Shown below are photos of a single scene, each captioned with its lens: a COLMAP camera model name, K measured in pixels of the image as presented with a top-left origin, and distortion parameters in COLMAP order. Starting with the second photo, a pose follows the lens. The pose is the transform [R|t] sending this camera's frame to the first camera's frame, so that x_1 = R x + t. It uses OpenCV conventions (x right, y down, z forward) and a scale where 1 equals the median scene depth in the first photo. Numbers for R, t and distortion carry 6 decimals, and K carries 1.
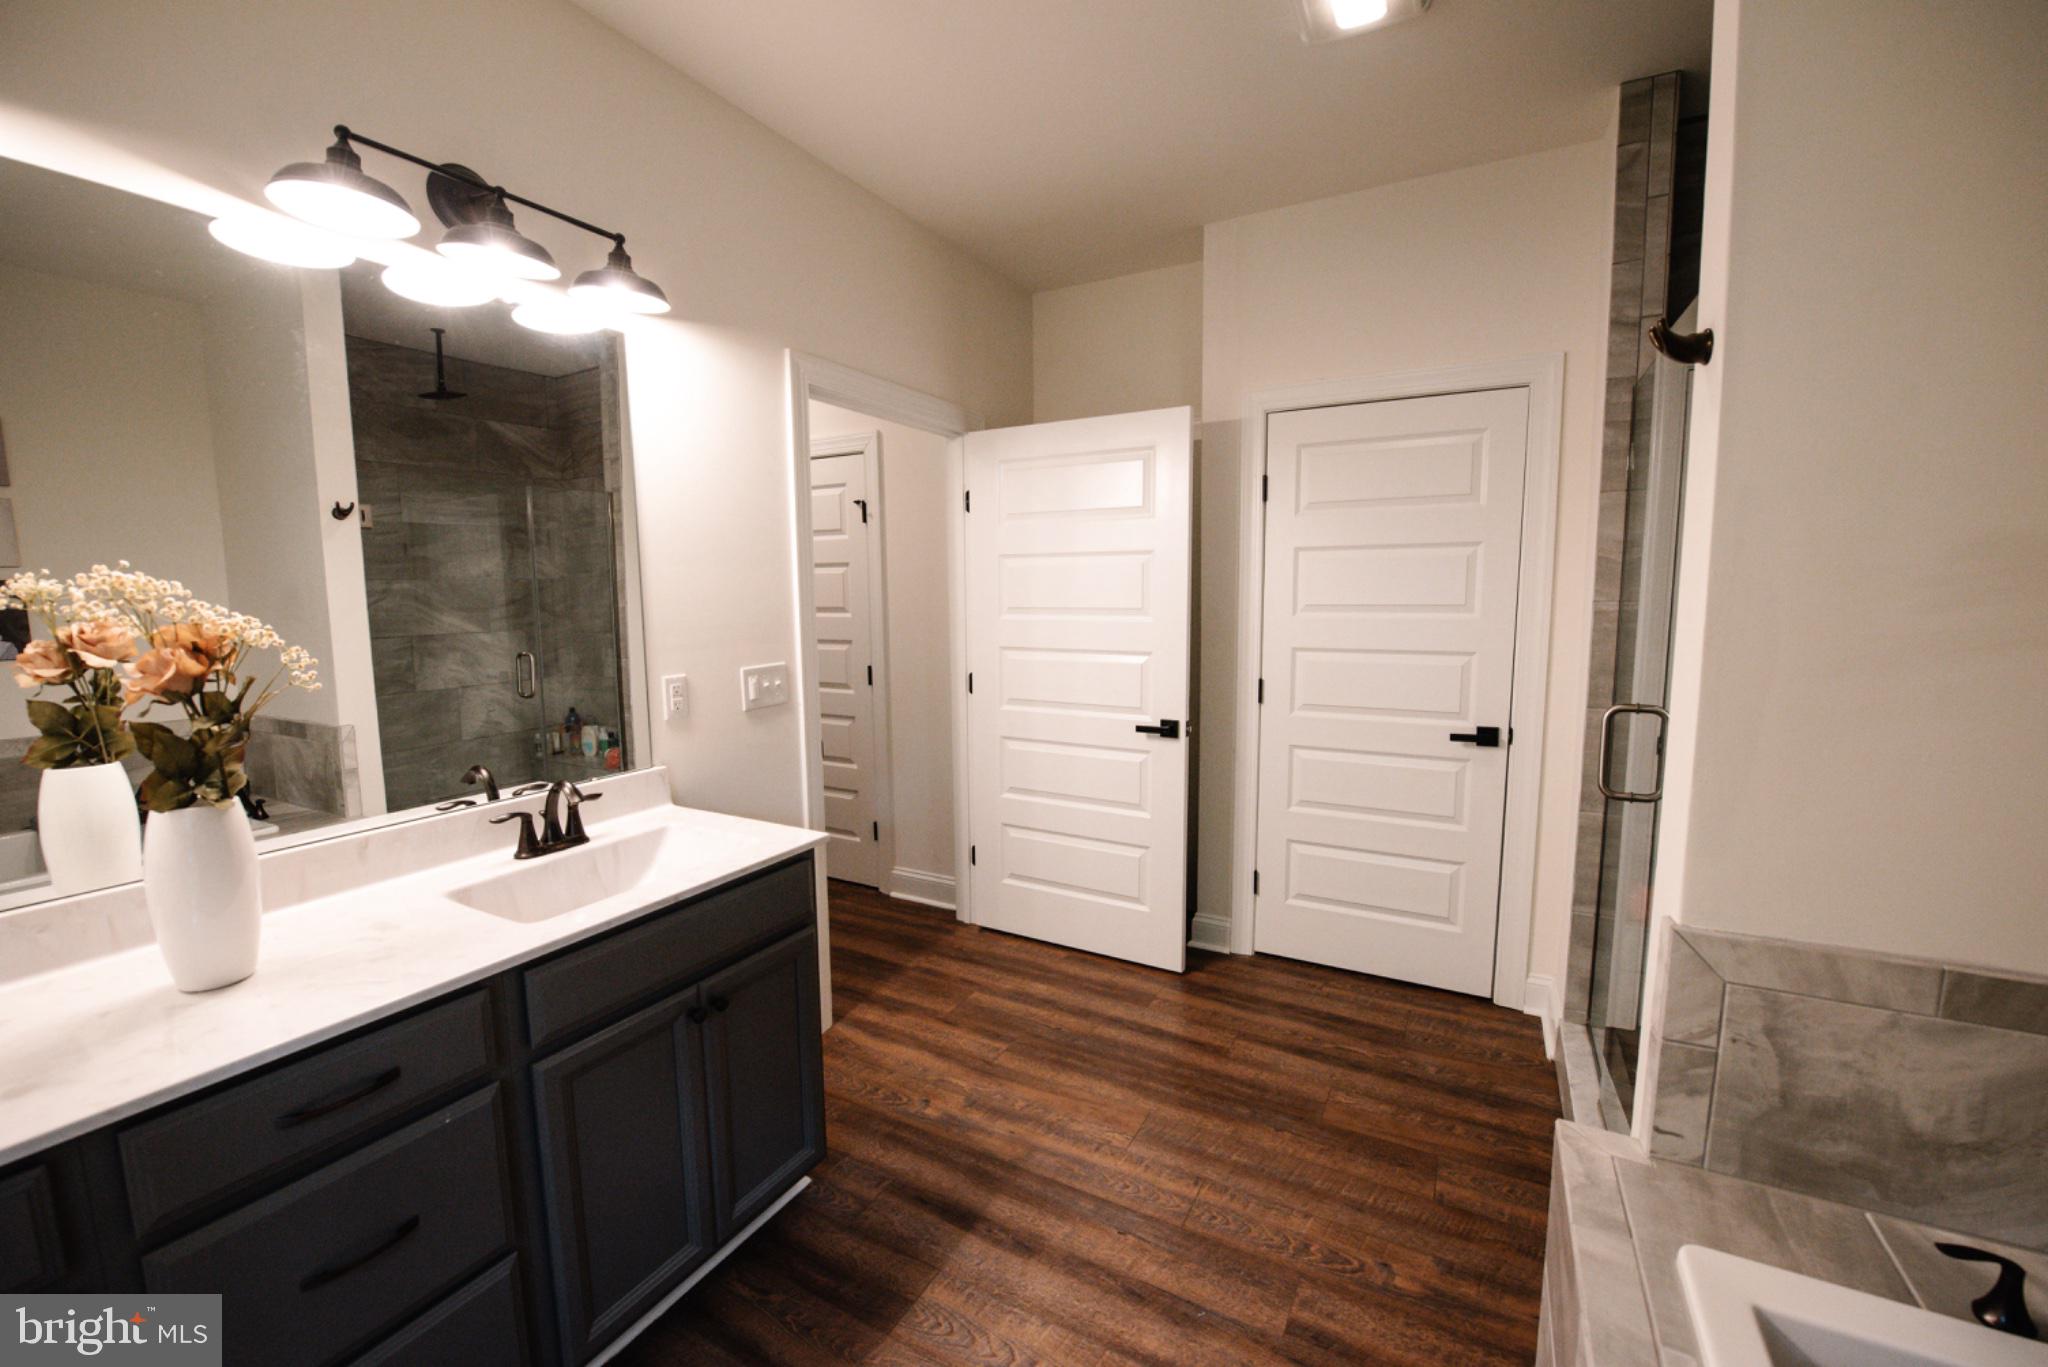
lens RADIAL K [[817.6, 0, 1024.0], [0, 817.6, 683.5], [0, 0, 1]] dist [-0.015611, -0.002655]
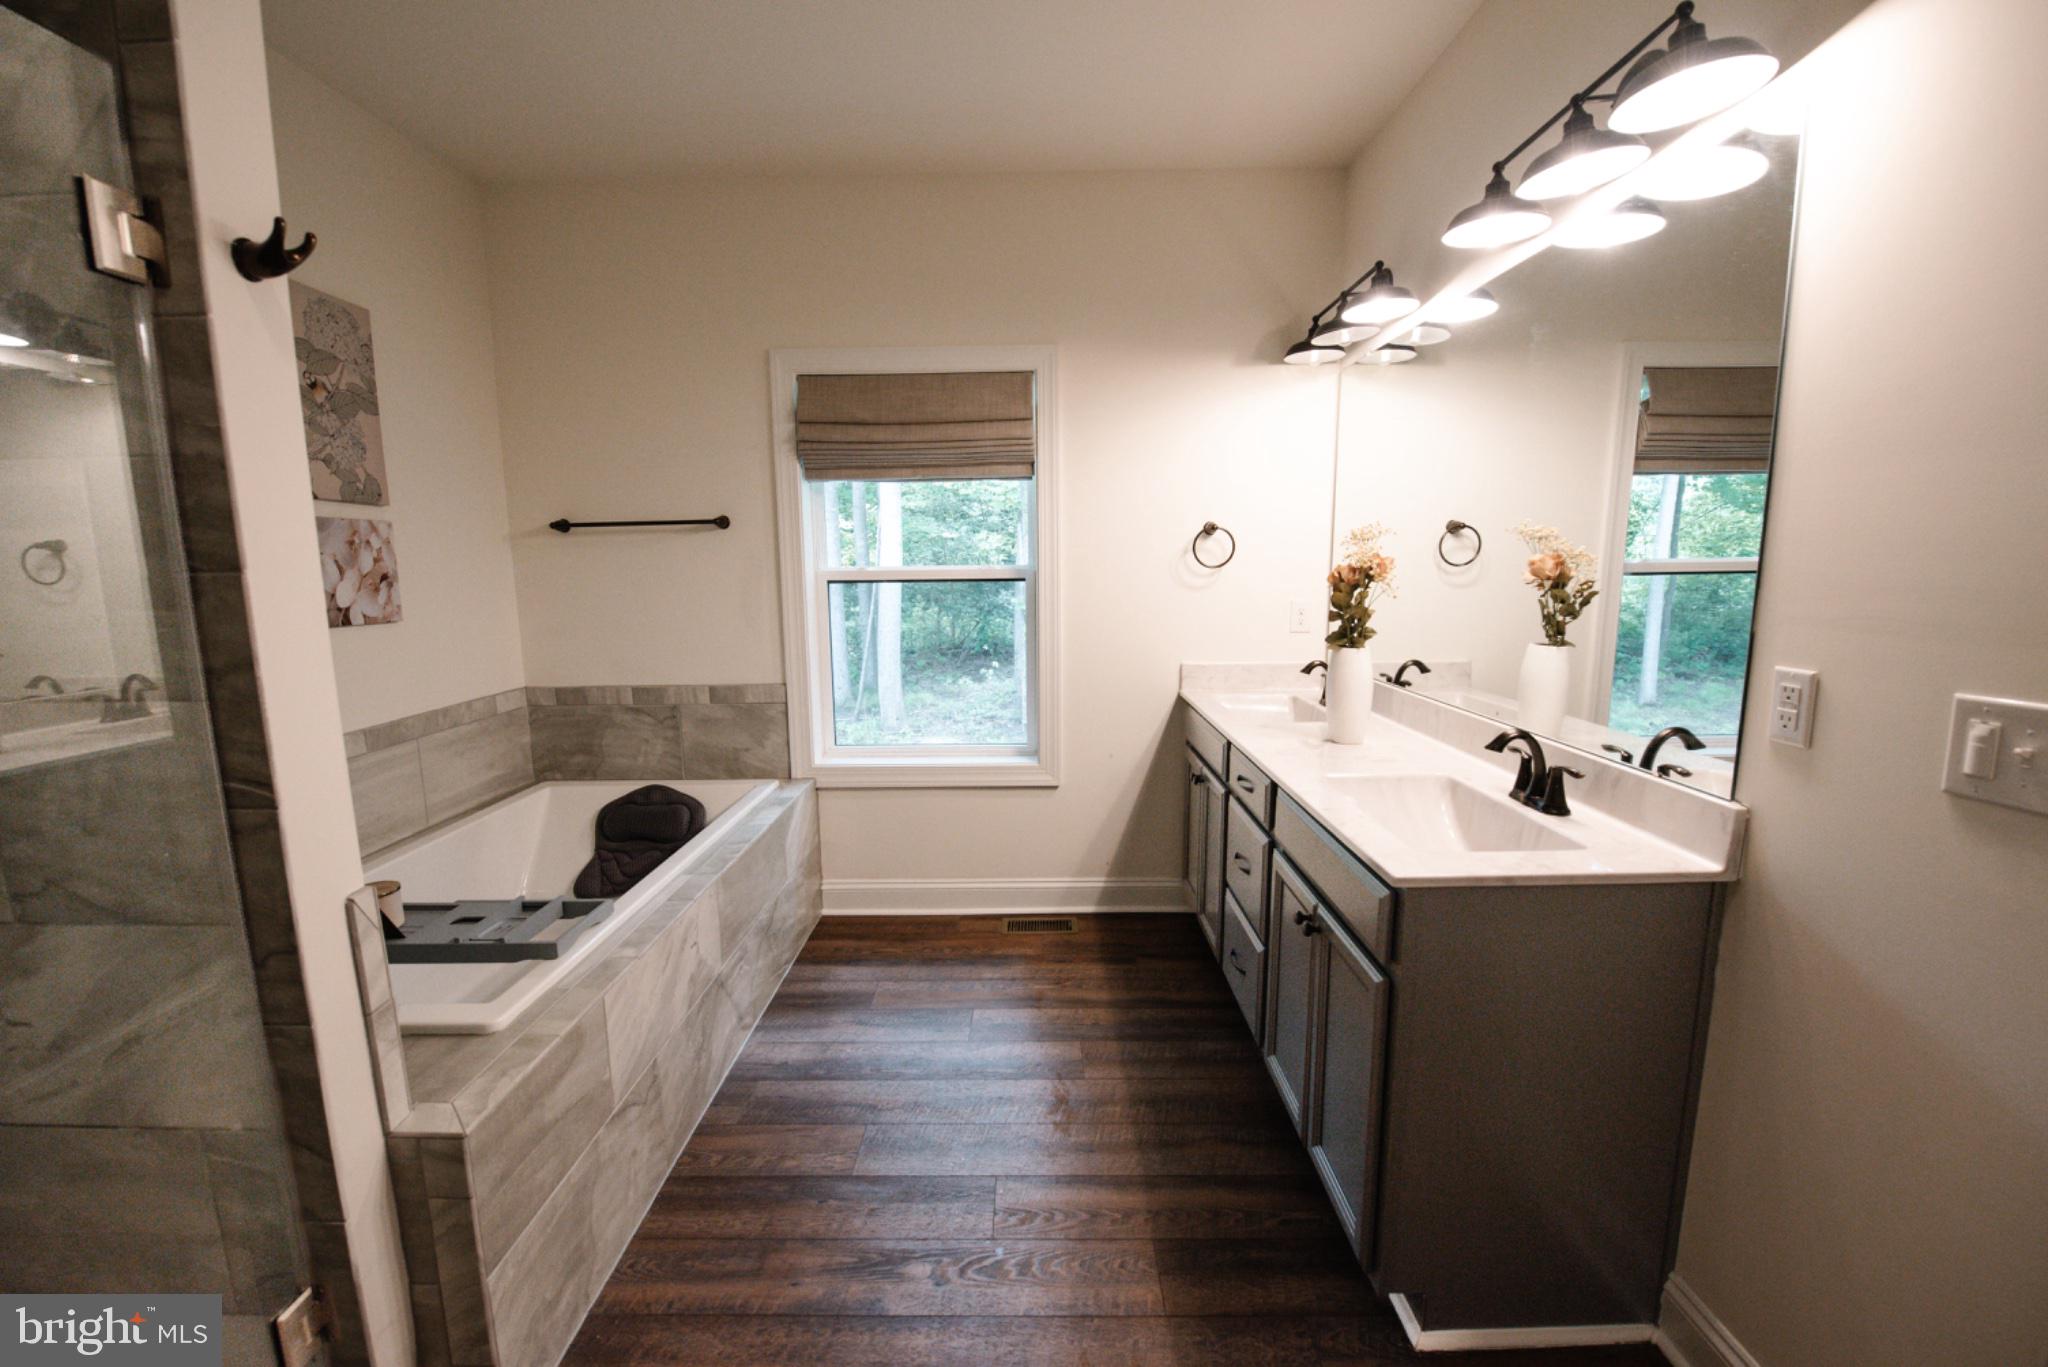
lens RADIAL K [[823.2, 0, 1024.0], [0, 823.2, 683.5], [0, 0, 1]] dist [-0.010127, -0.006148]
pose [[-0.878280, 0.089183, -0.469756, 0.318319], [-0.035074, 0.967788, 0.249310, -0.123911], [0.476858, 0.235440, -0.846862, 1.247436]]
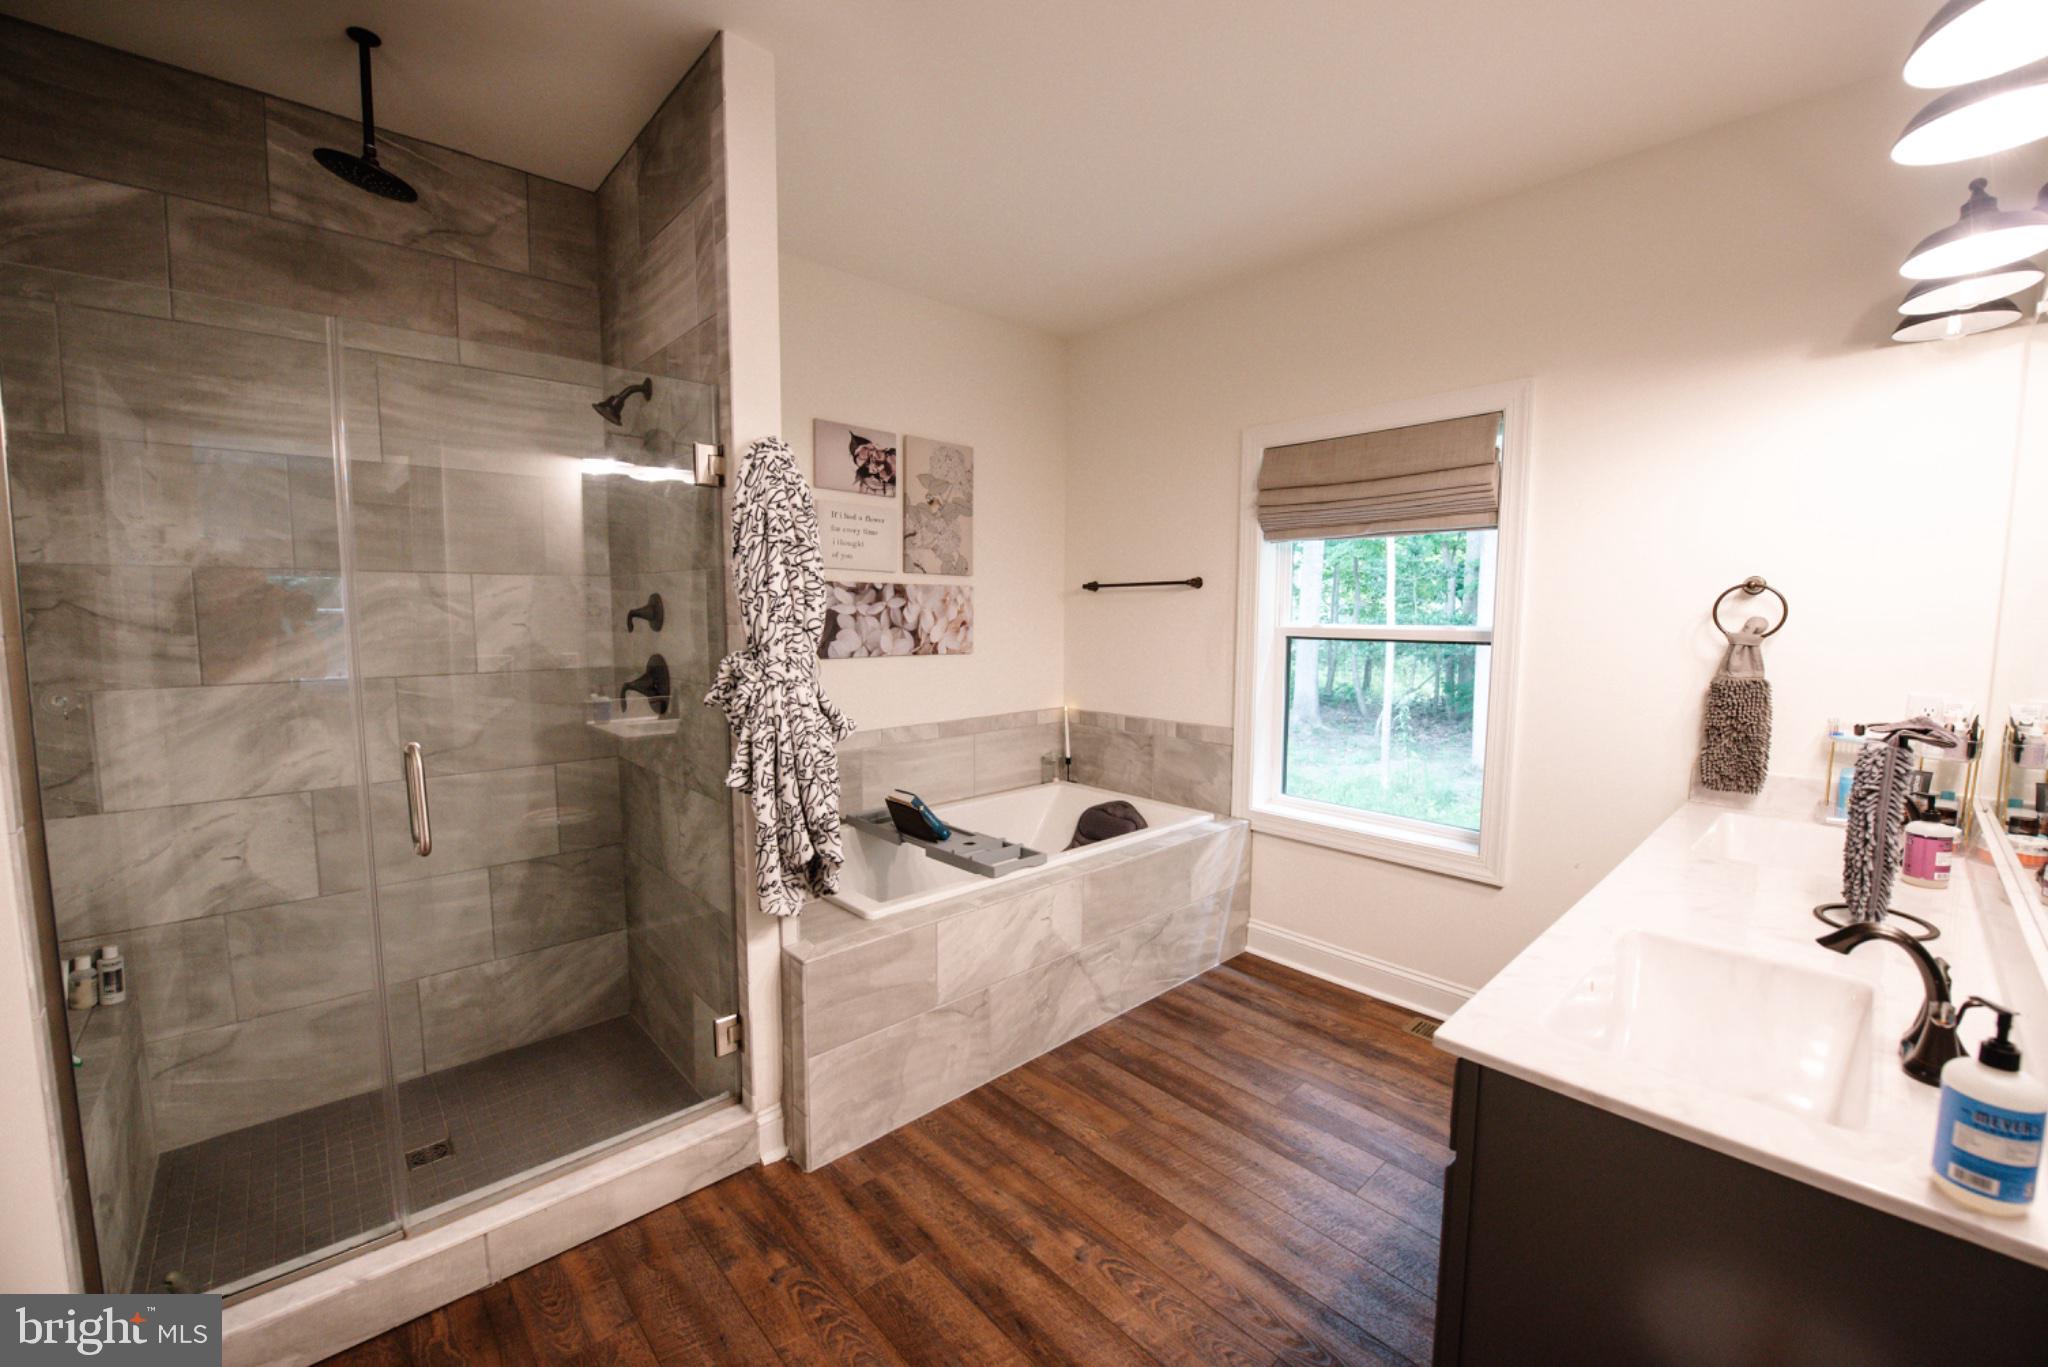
lens RADIAL K [[813.2, 0, 1024.0], [0, 813.2, 683.5], [0, 0, 1]] dist [-0.014442, -0.004562]
pose [[-0.947805, -0.022405, 0.318061, -0.124453], [0.042190, 0.979944, 0.194755, -0.155650], [-0.316046, 0.198009, -0.927851, 1.387763]]
